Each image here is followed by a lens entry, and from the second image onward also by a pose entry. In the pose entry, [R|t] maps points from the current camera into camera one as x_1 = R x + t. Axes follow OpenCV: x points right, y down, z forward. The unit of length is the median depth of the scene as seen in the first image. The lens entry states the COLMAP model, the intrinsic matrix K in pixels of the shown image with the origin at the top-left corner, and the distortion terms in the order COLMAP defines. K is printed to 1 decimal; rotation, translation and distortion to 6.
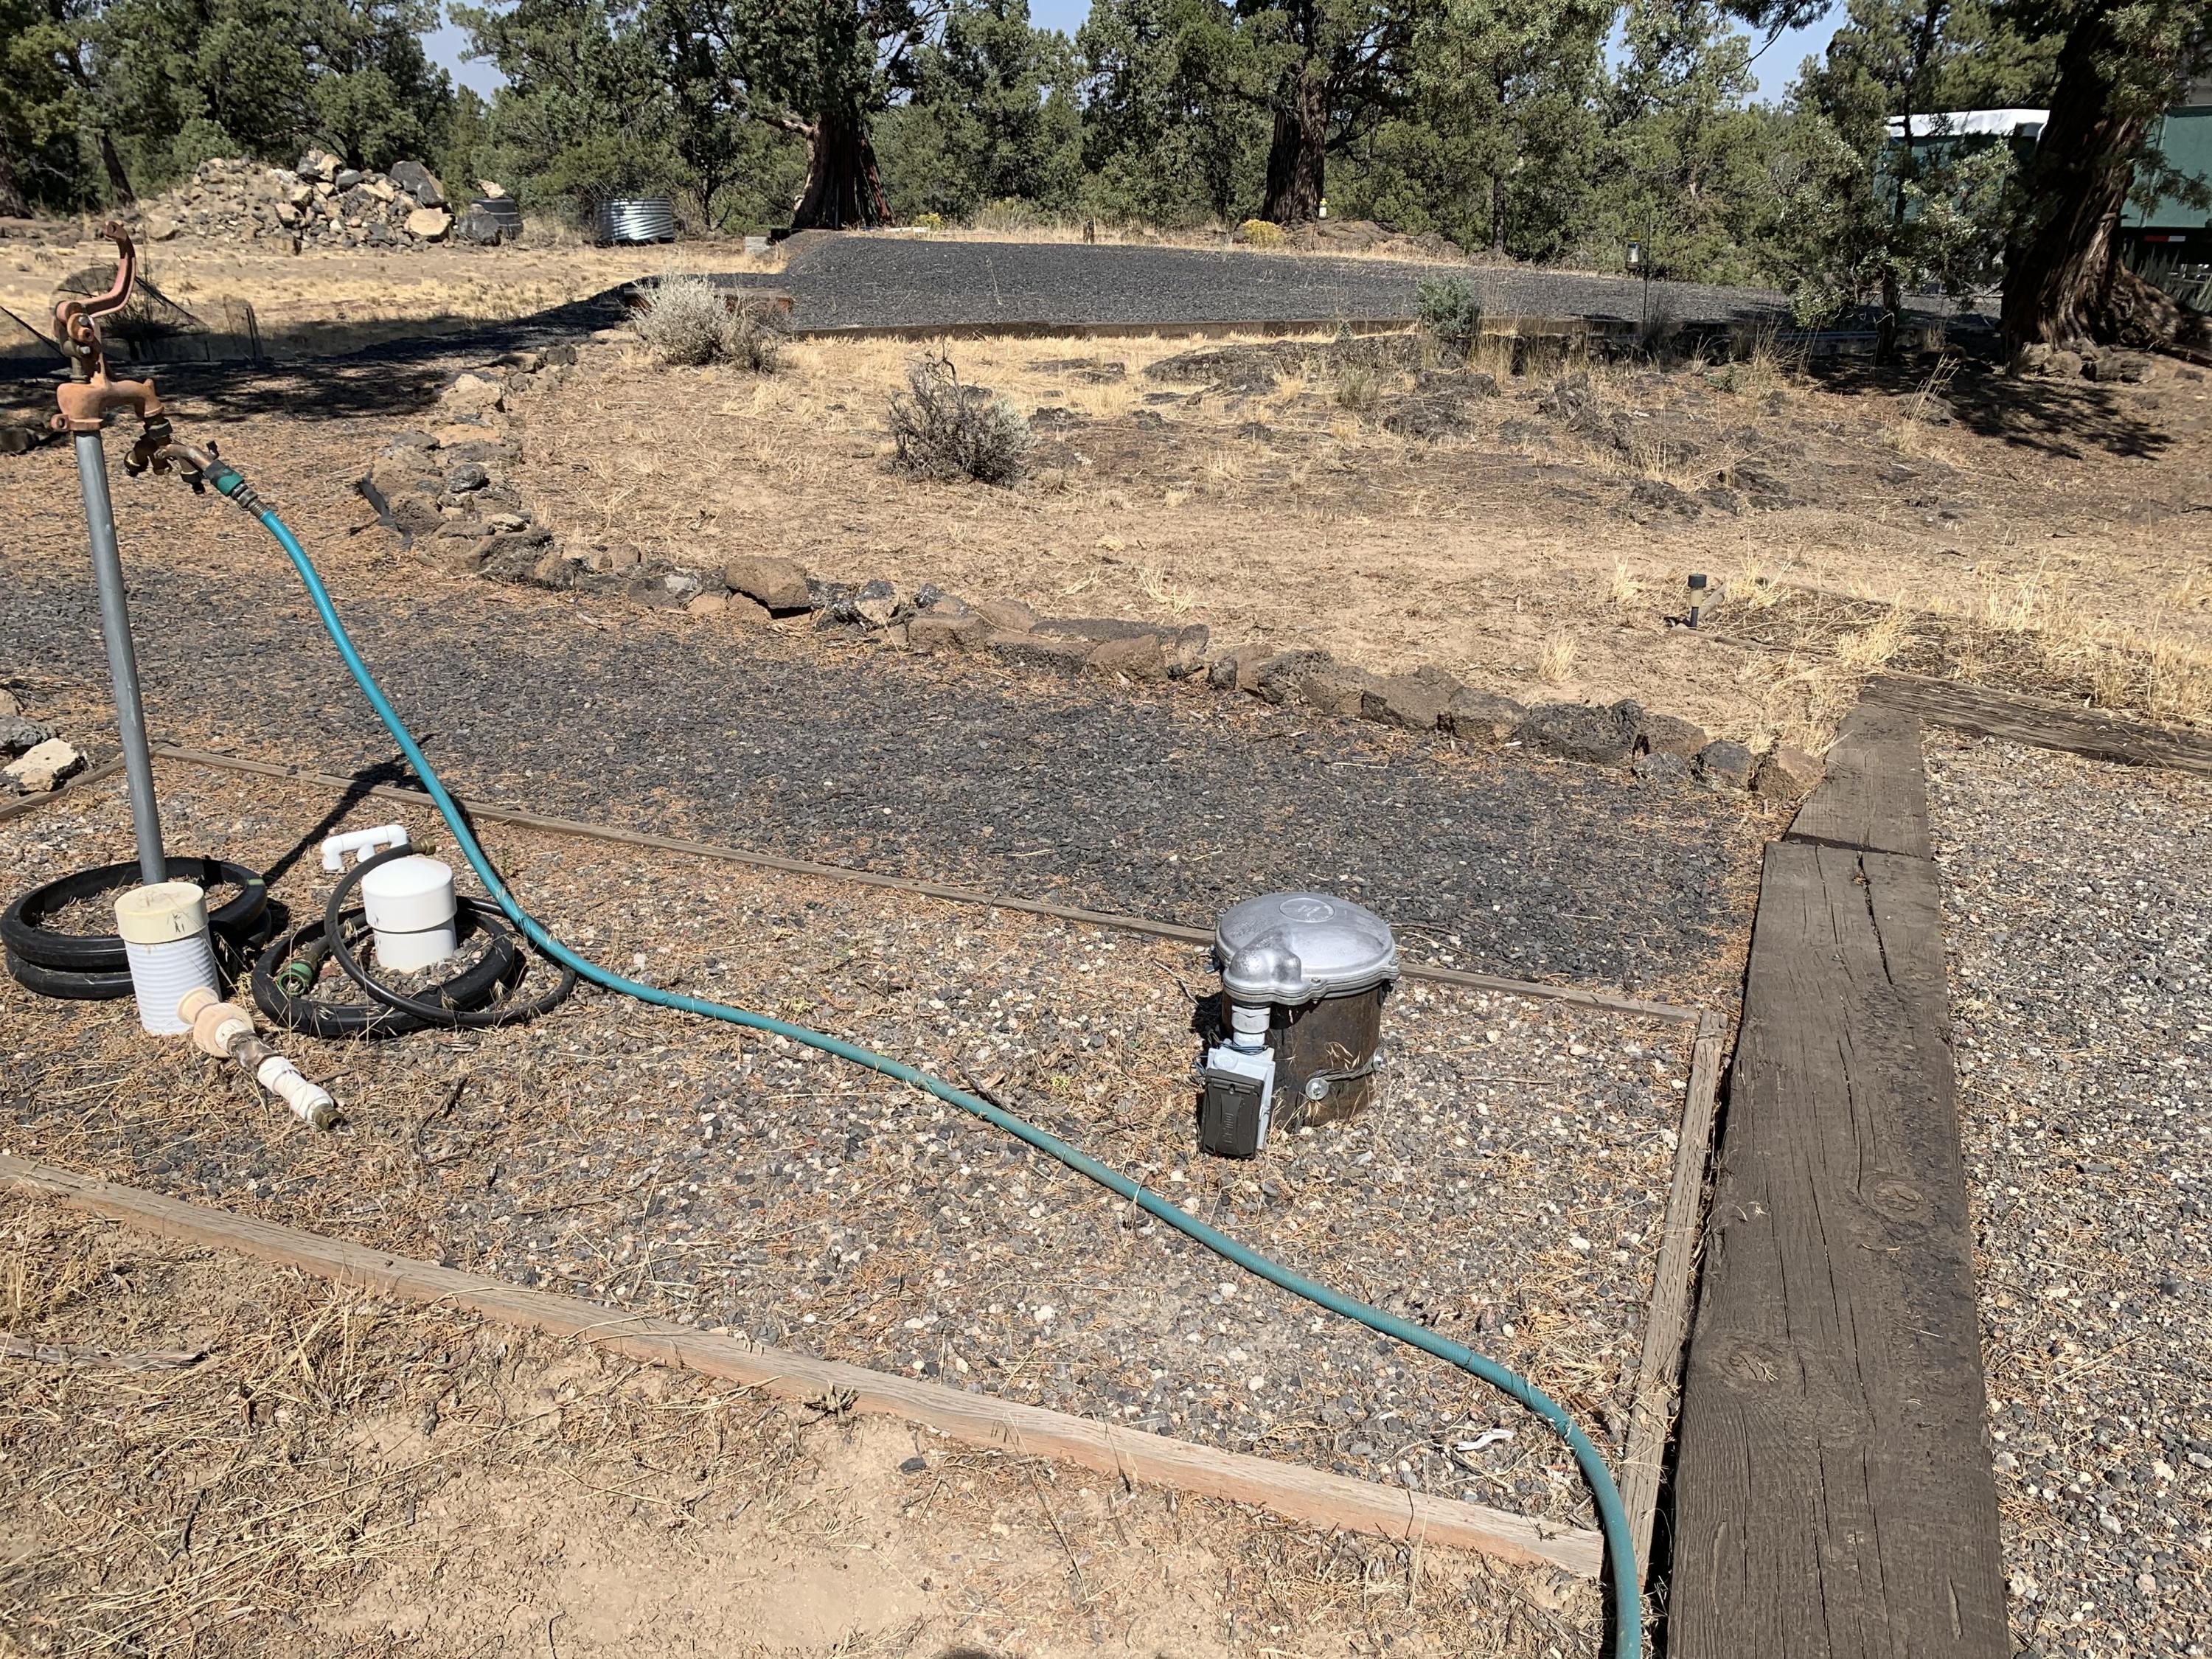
lens RADIAL K [[1698.1, 0, 1103.8], [0, 1698.1, 831.7], [0, 0, 1]] dist [-0.005812, -0.001366]
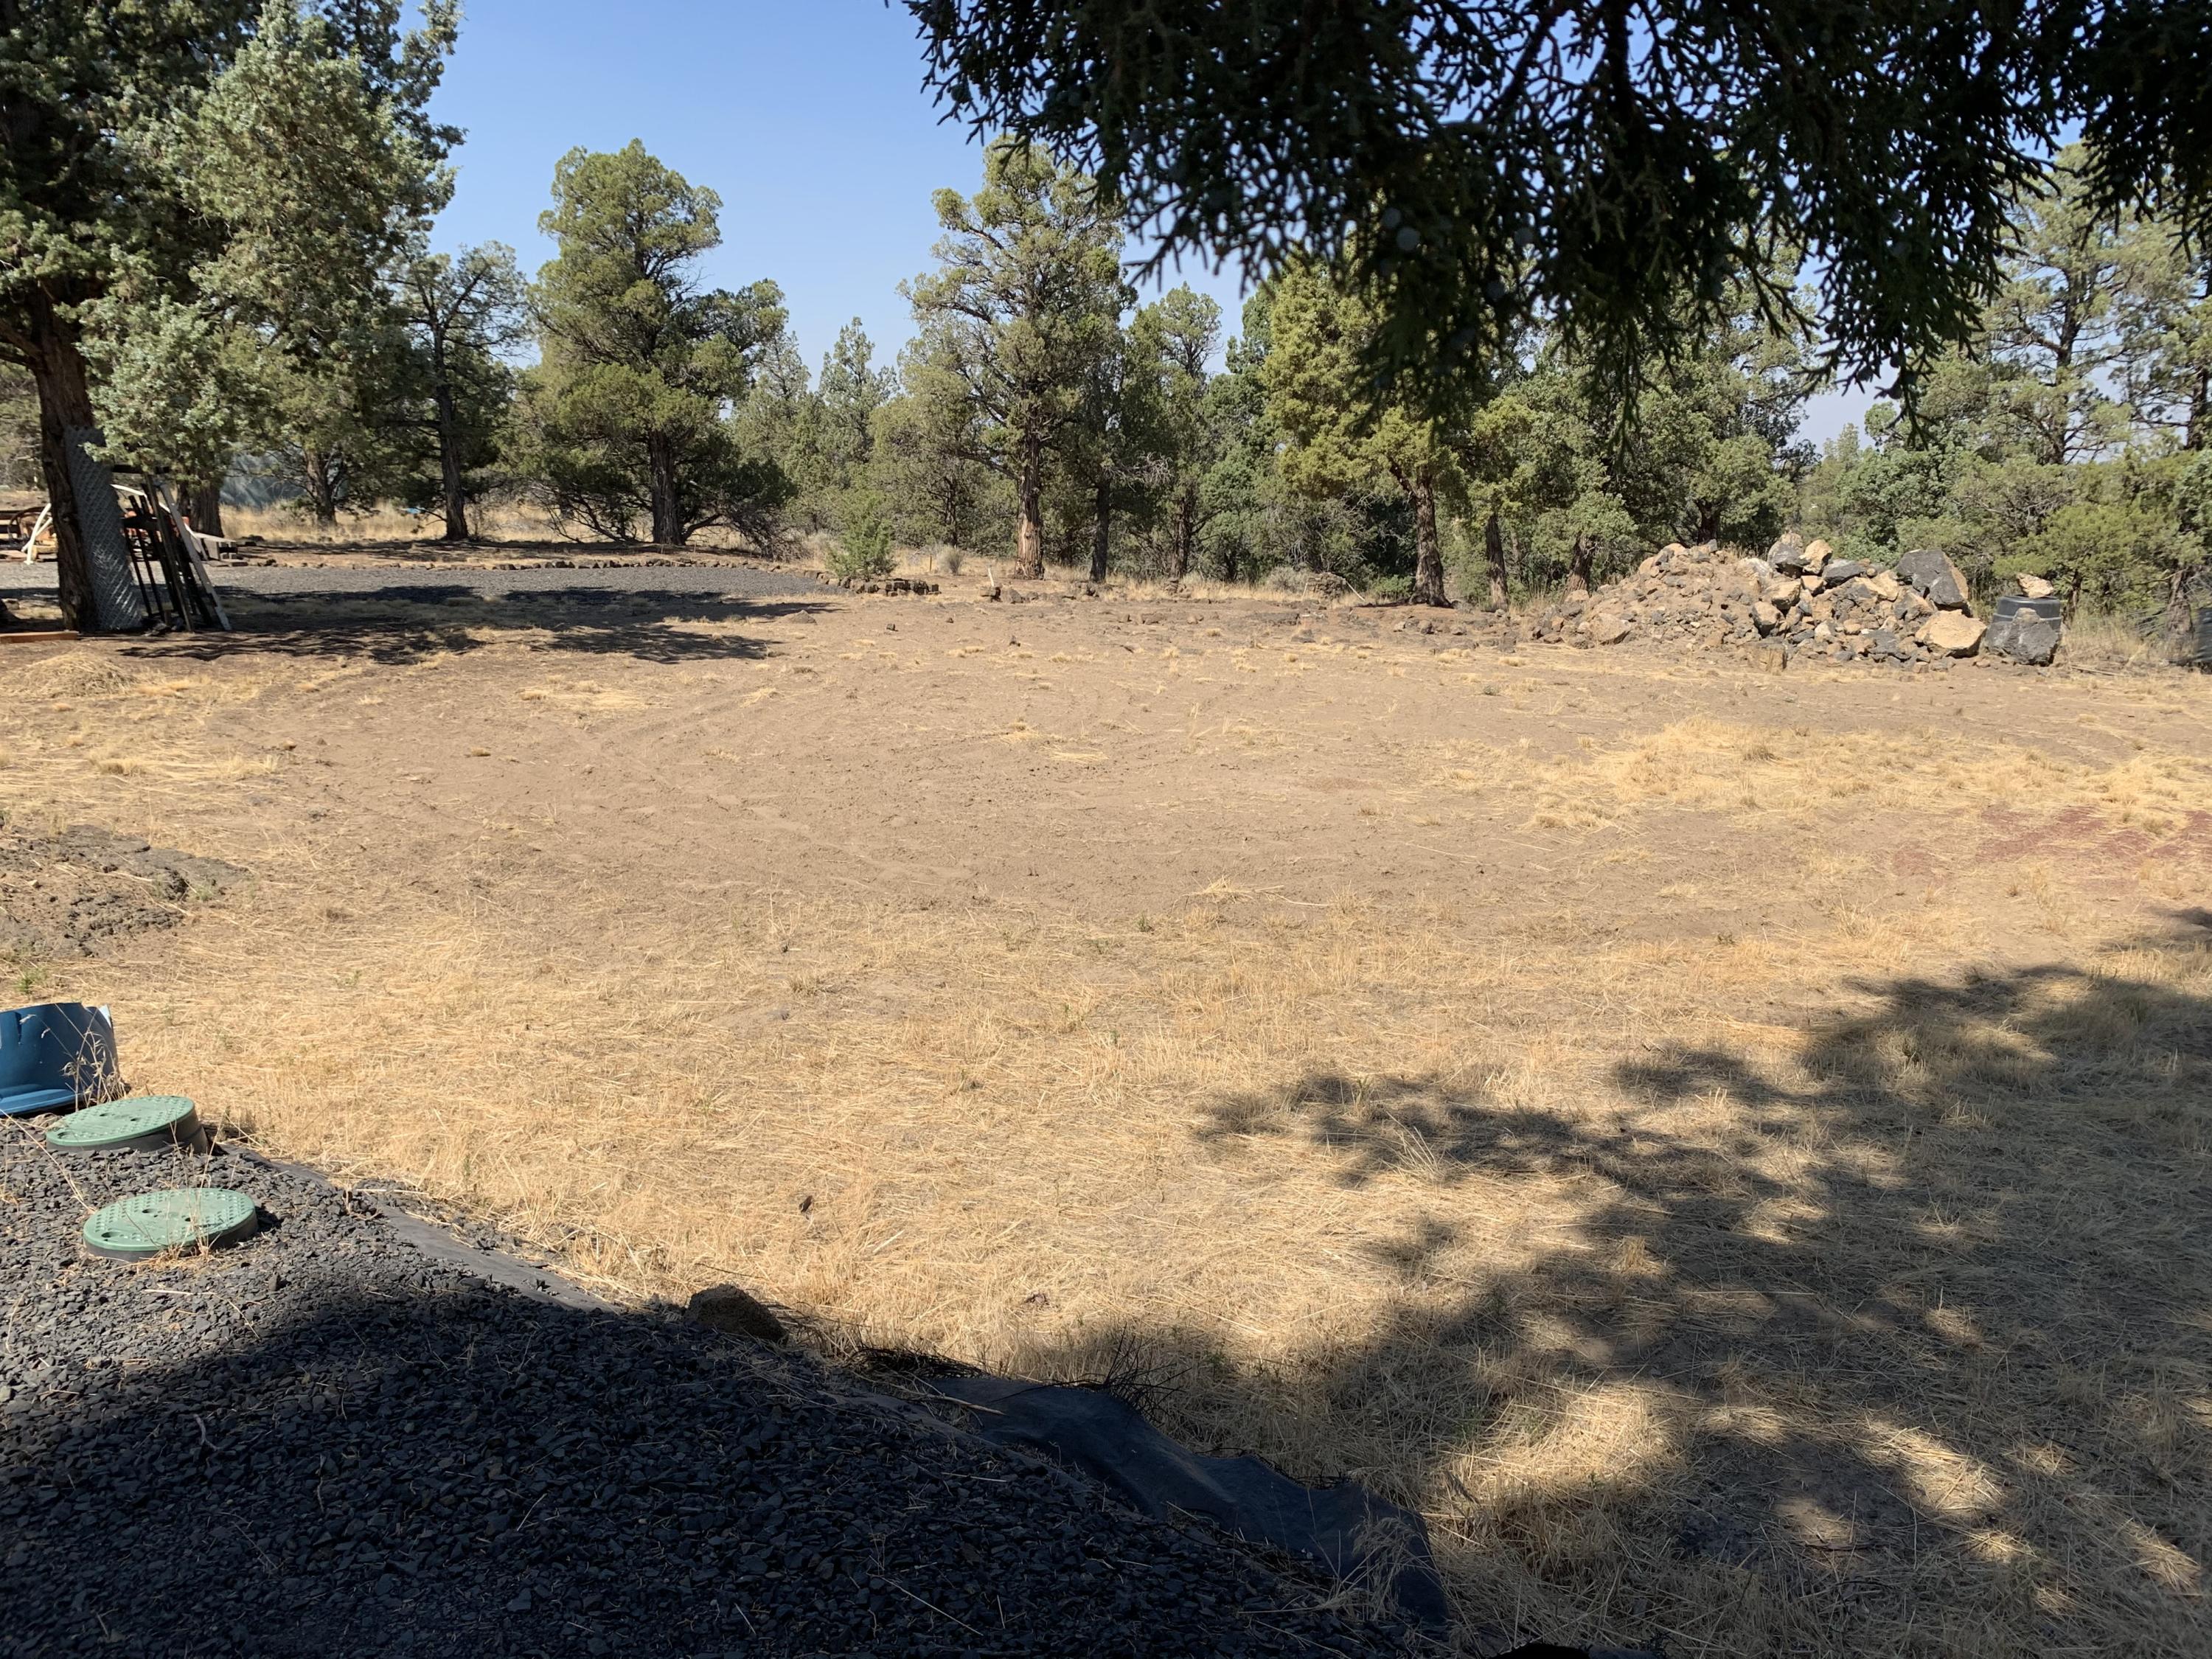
lens RADIAL K [[1698.1, 0, 1106.3], [0, 1698.1, 828.6], [0, 0, 1]] dist [-0.005812, -0.001366]
pose [[0.791311, 0.107339, -0.601917, -0.240053], [-0.221043, 0.968105, -0.117954, -0.112255], [0.570058, 0.226388, 0.789799, 0.240209]]
